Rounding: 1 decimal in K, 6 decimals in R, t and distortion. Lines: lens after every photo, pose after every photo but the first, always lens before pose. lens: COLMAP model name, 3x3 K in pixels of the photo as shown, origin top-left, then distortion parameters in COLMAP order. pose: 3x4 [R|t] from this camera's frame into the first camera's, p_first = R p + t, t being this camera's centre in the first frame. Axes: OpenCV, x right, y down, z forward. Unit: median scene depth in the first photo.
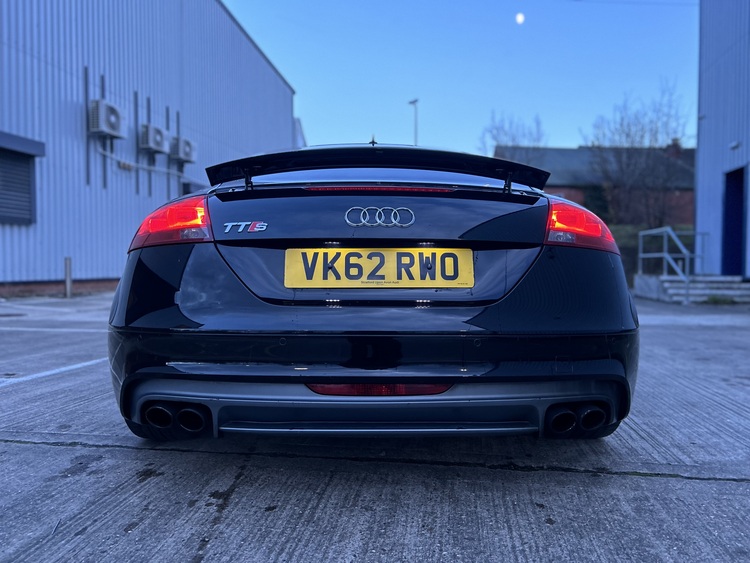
lens RADIAL K [[563.5, 0, 377.4], [0, 563.5, 275.5], [0, 0, 1]] dist [0.048759, -0.045181]
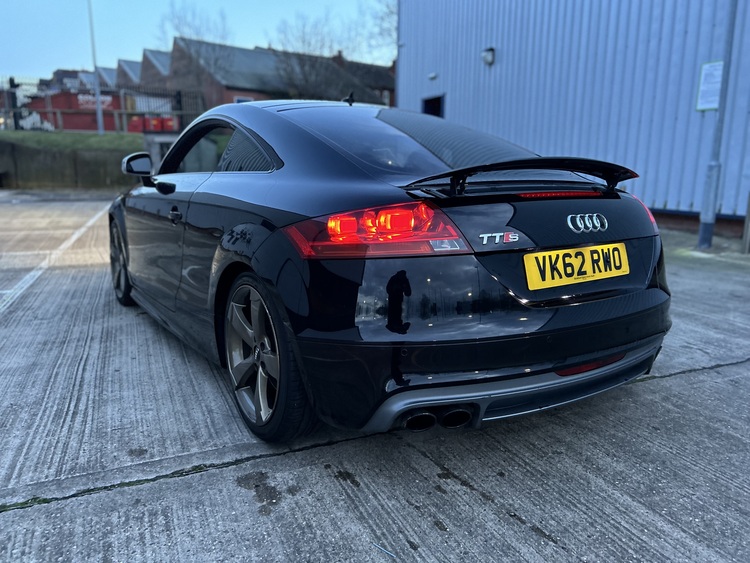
lens RADIAL K [[563.5, 0, 374.4], [0, 563.5, 281.2], [0, 0, 1]] dist [0.048759, -0.045181]
pose [[0.844474, -0.103200, 0.525560, -0.735954], [0.006333, 0.983116, 0.182871, -0.148310], [-0.535559, -0.151102, 0.830870, 0.168773]]
